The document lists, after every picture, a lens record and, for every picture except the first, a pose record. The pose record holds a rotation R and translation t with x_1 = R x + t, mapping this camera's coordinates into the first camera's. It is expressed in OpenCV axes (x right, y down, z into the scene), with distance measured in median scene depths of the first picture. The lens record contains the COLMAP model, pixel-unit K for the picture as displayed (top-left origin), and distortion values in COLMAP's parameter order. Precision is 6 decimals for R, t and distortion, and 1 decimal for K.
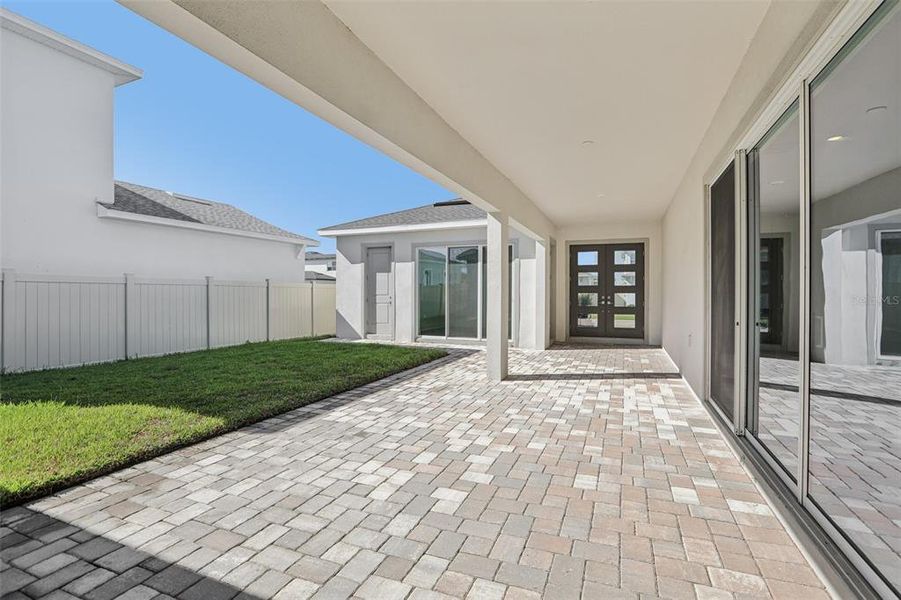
lens RADIAL K [[434.3, 0, 450.5], [0, 434.3, 300.0], [0, 0, 1]] dist [-0.029474, 0.000121]
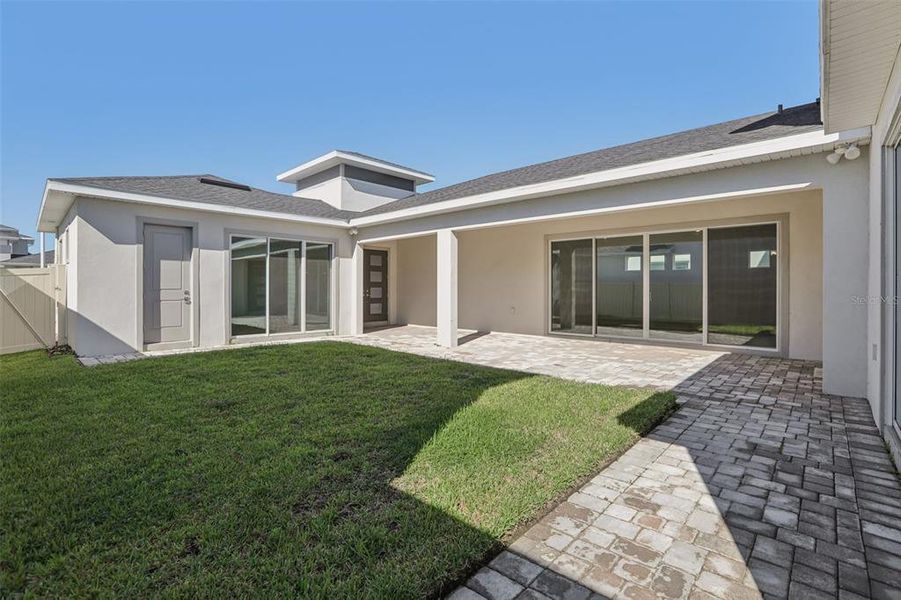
lens RADIAL K [[413.0, 0, 464.2], [0, 413.0, 288.1], [0, 0, 1]] dist [-0.000523, -0.000093]
pose [[0.355555, -0.001664, 0.934654, -0.653077], [0.003372, 0.999994, 0.000498, -0.012570], [-0.934649, 0.002975, 0.355559, 0.272171]]
